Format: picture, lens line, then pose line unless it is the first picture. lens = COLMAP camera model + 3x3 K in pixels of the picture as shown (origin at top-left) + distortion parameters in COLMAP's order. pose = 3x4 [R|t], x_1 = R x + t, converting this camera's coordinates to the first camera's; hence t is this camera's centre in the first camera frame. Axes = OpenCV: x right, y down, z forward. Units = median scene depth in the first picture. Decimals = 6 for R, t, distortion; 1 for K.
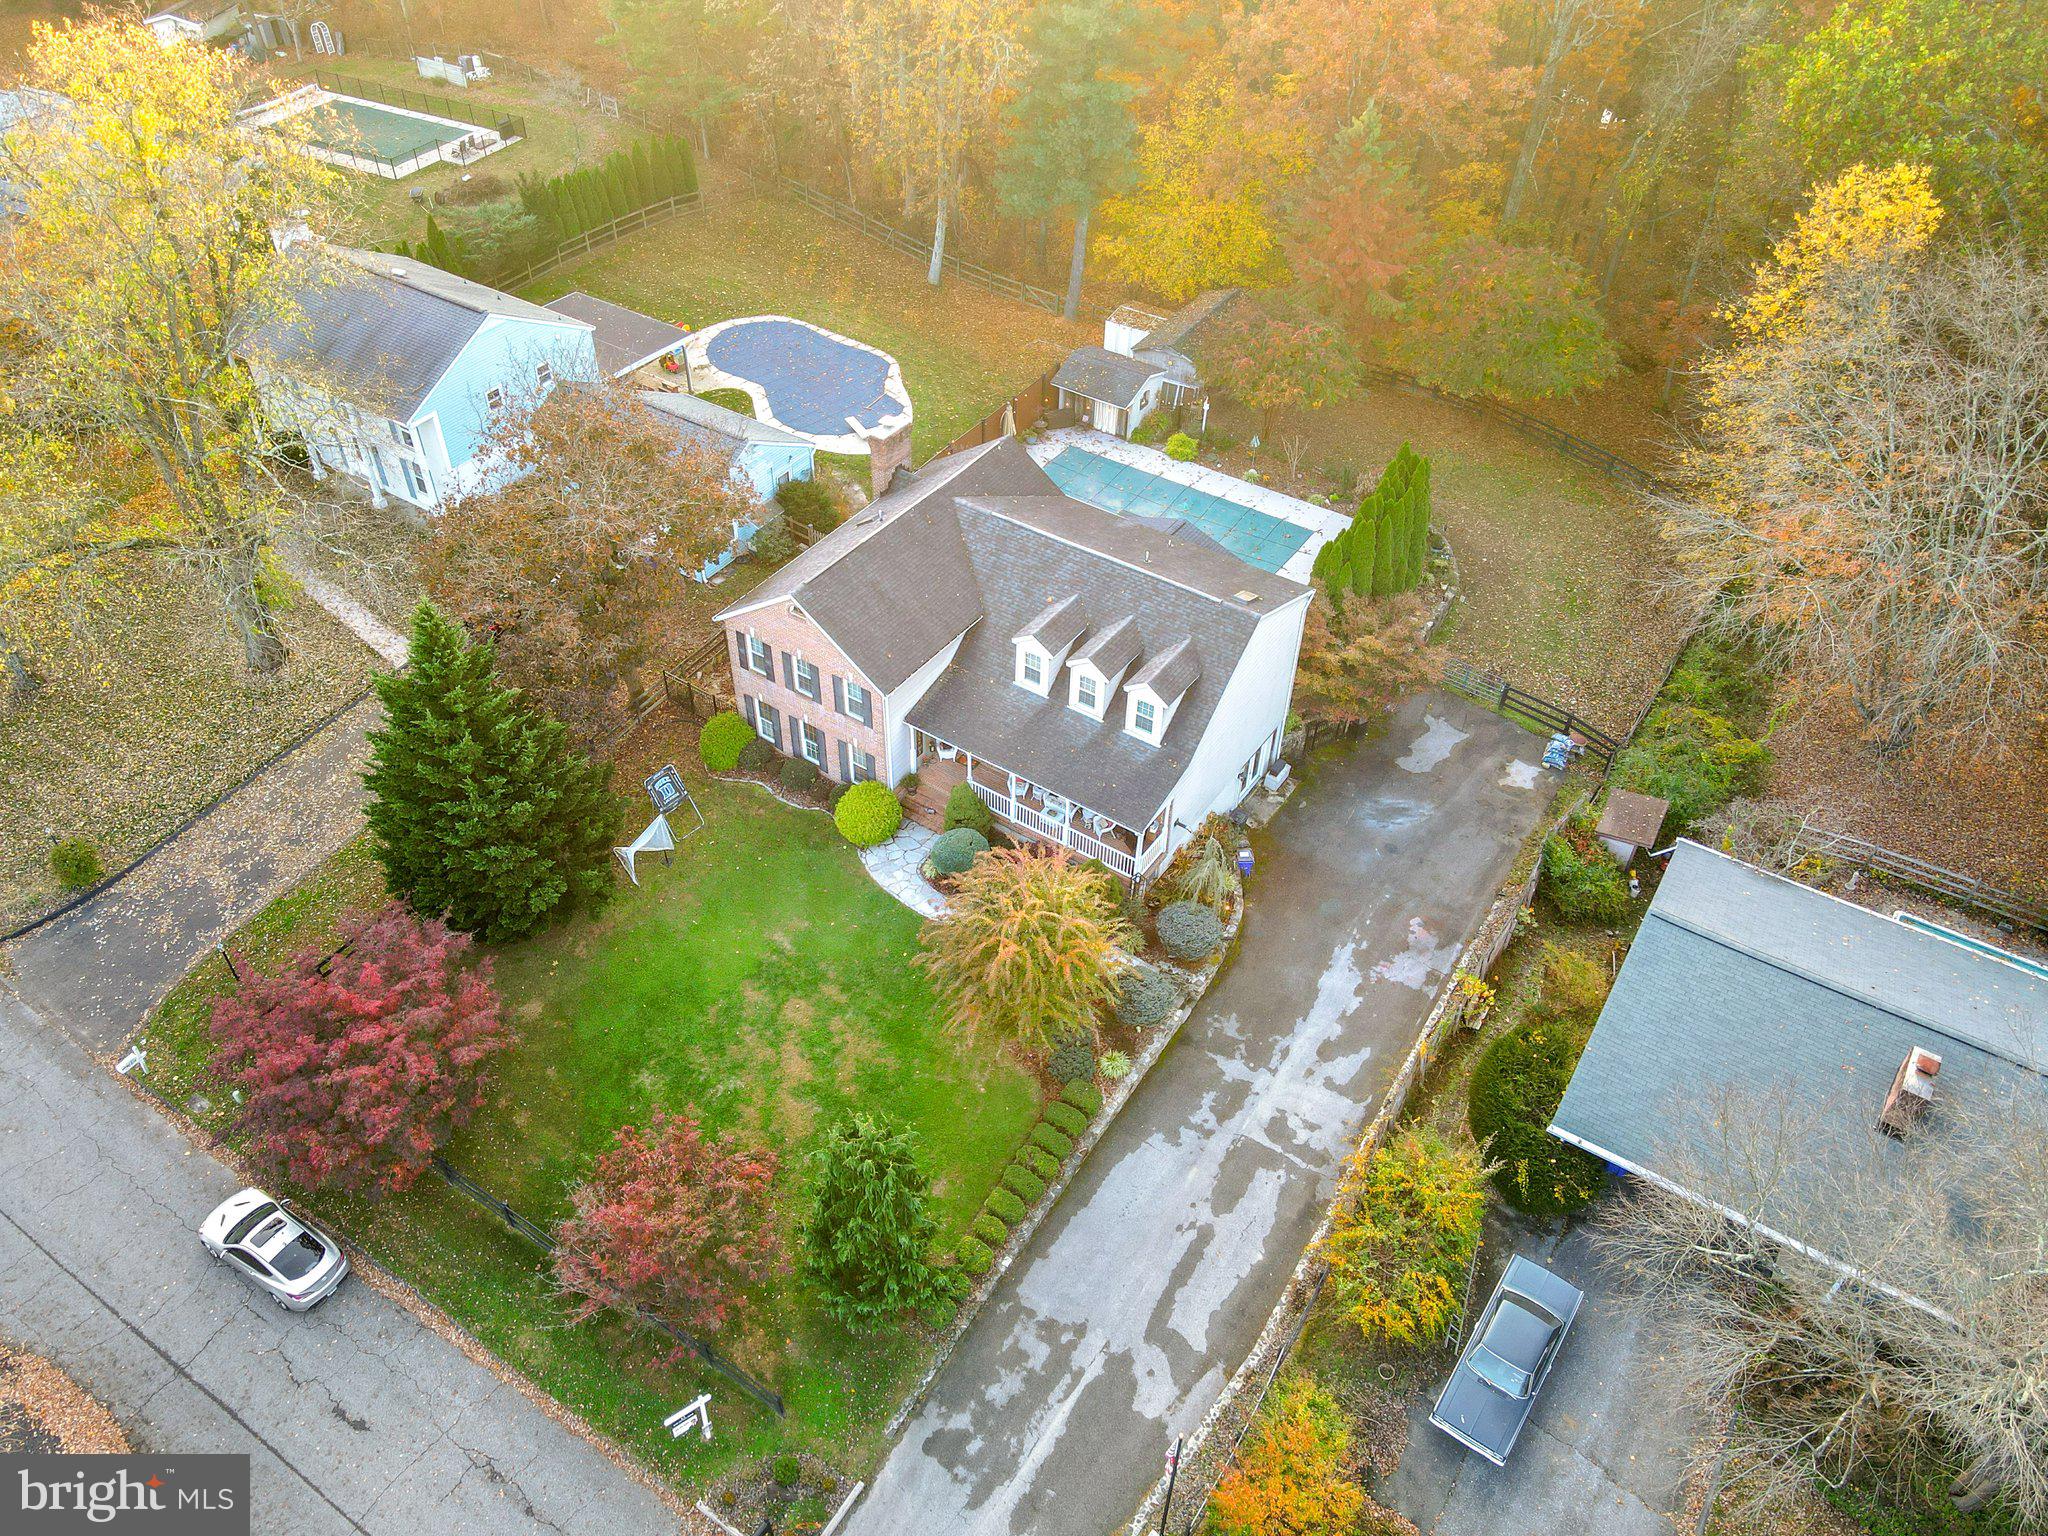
lens RADIAL K [[1500.1, 0, 1010.1], [0, 1500.1, 769.6], [0, 0, 1]] dist [0.022864, 0.000811]
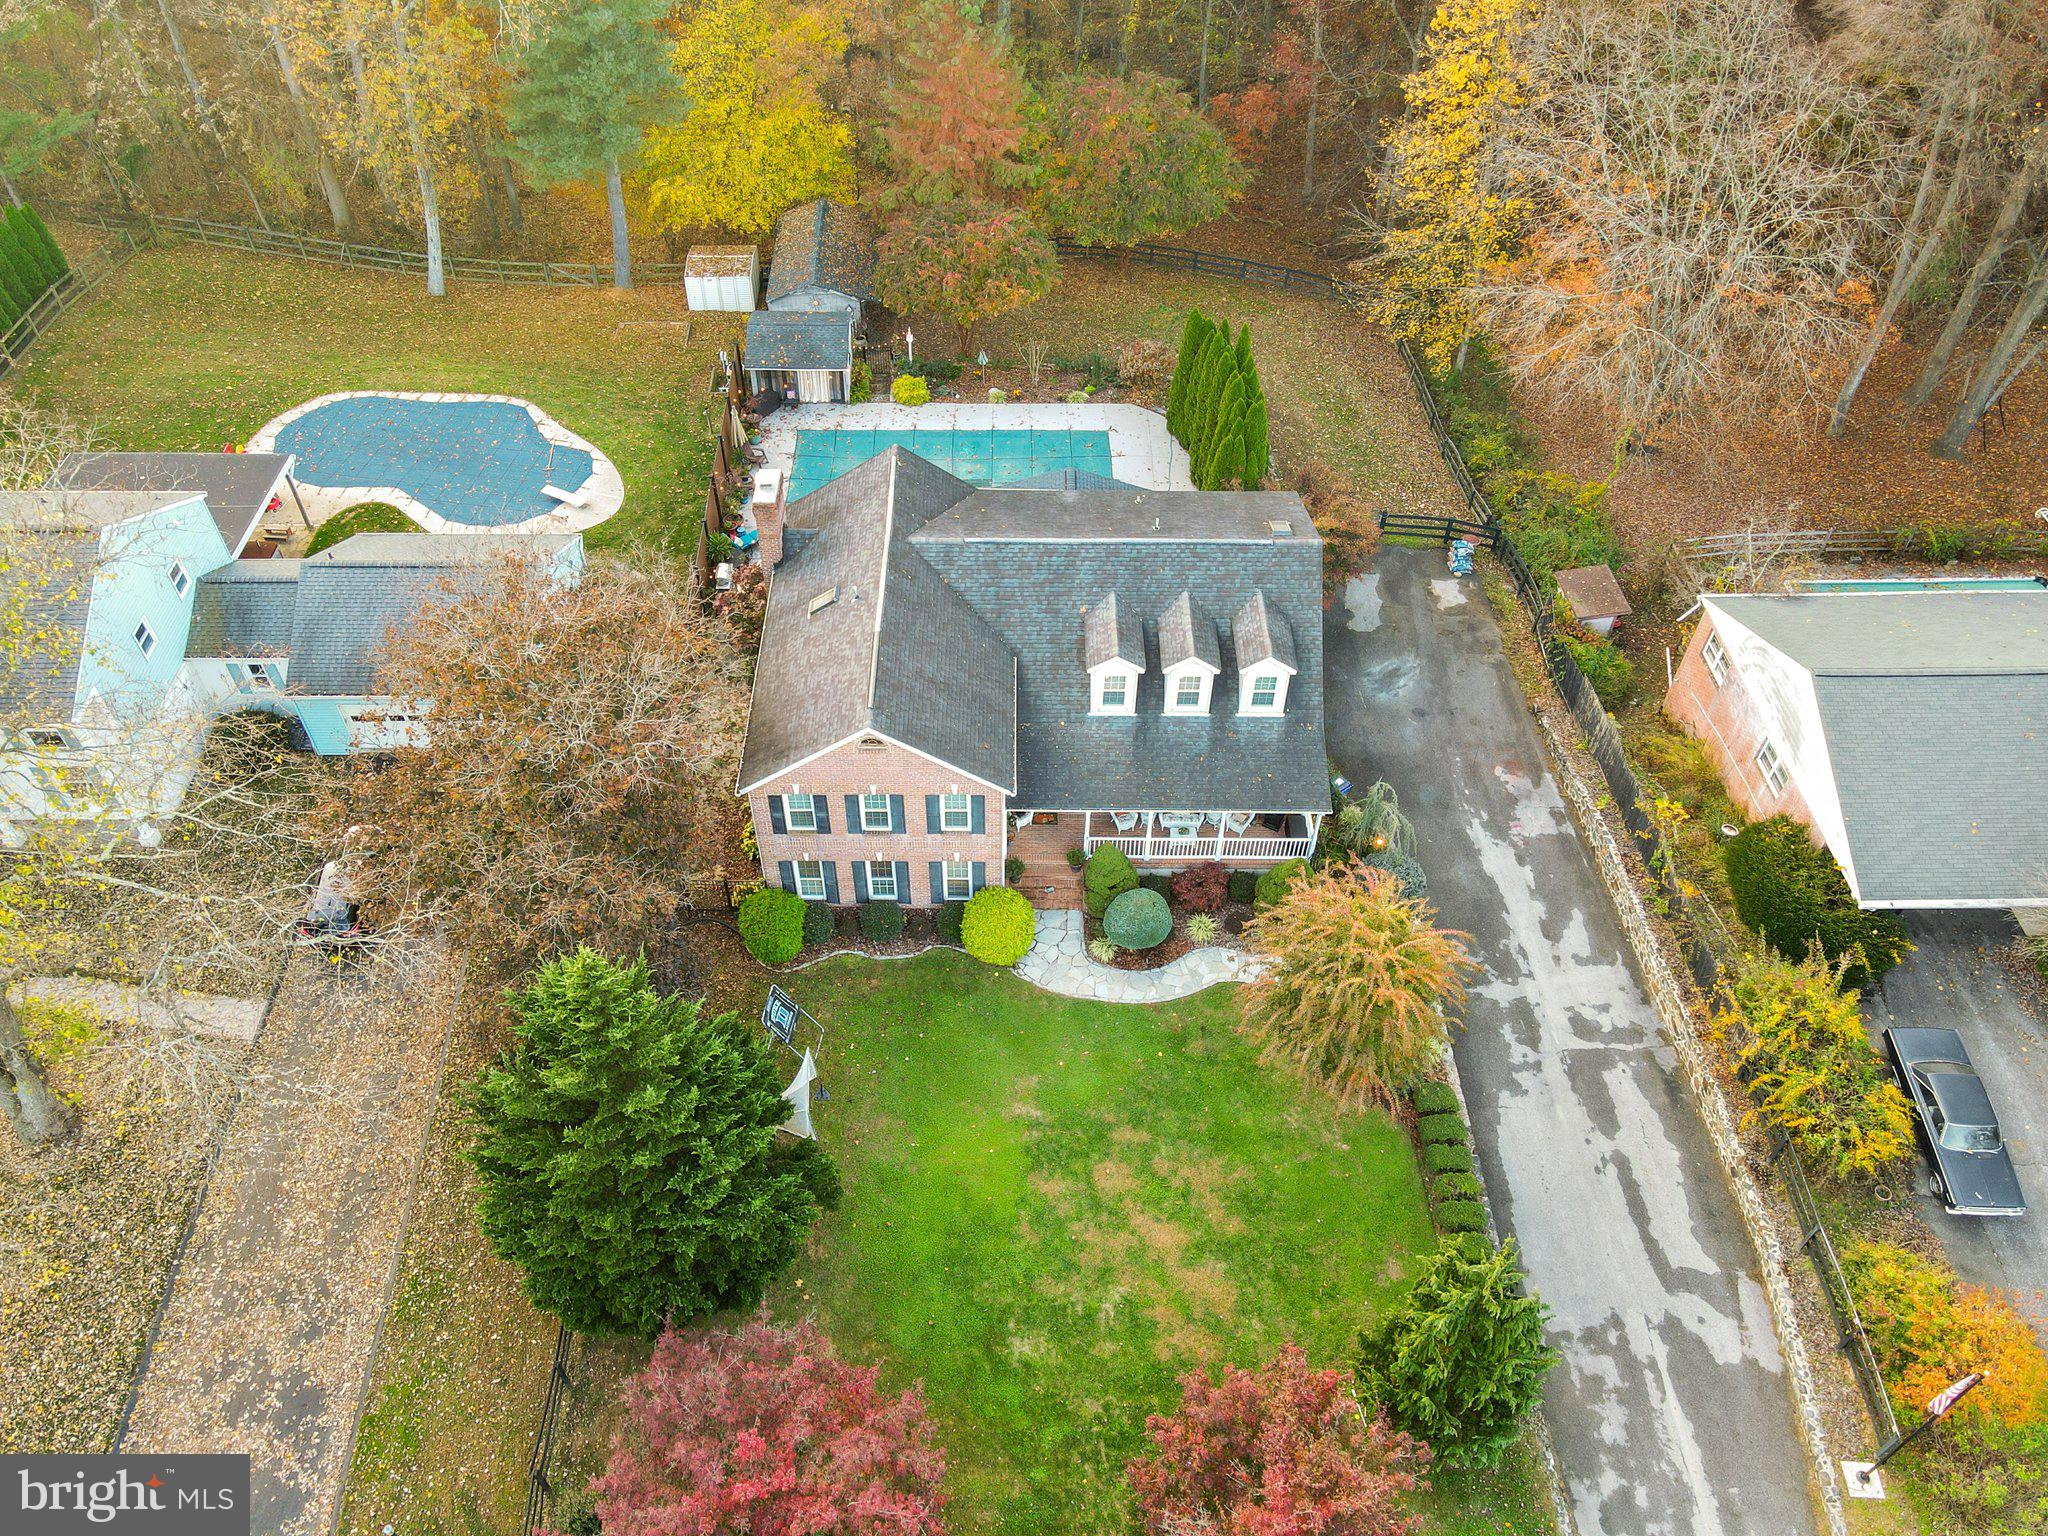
lens RADIAL K [[1500.1, 0, 1011.0], [0, 1500.1, 765.4], [0, 0, 1]] dist [0.022864, 0.000811]
pose [[0.826822, -0.416766, 0.377718, -0.406876], [0.382524, 0.908982, 0.165608, -0.208719], [-0.412359, 0.007558, 0.910990, 0.248697]]
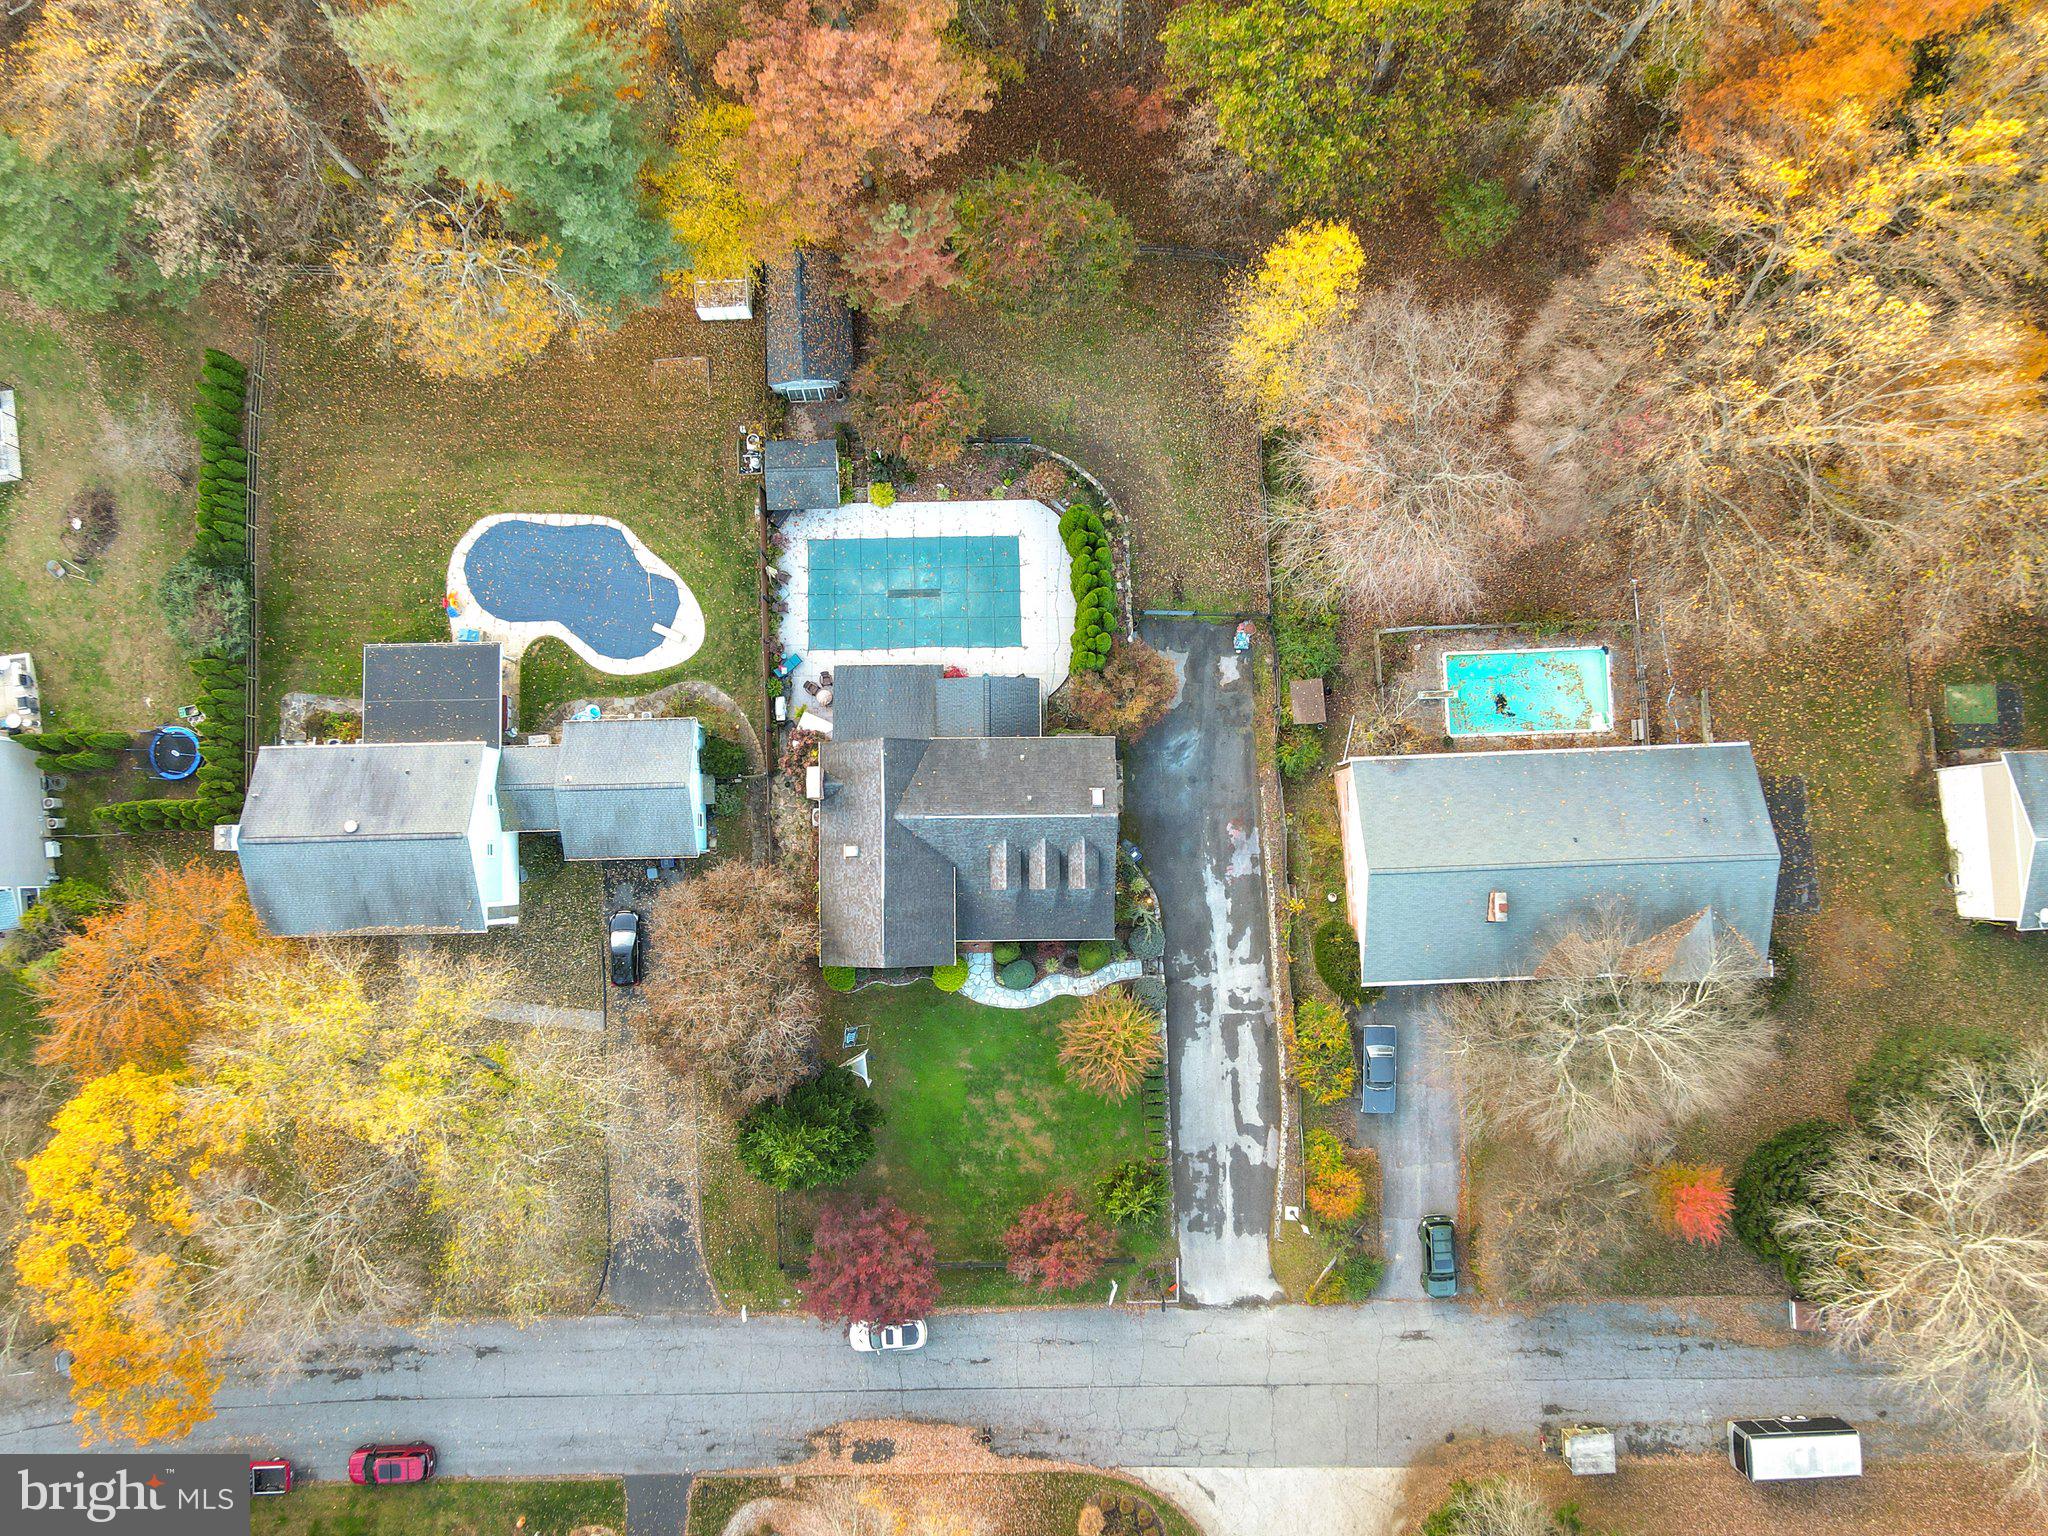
lens RADIAL K [[1500.1, 0, 1001.8], [0, 1500.1, 775.8], [0, 0, 1]] dist [0.022864, 0.000811]
pose [[0.819005, -0.573382, 0.021514, 0.049835], [0.397733, 0.594338, 0.698979, -1.408195], [-0.413568, -0.563911, 0.714819, -0.137672]]
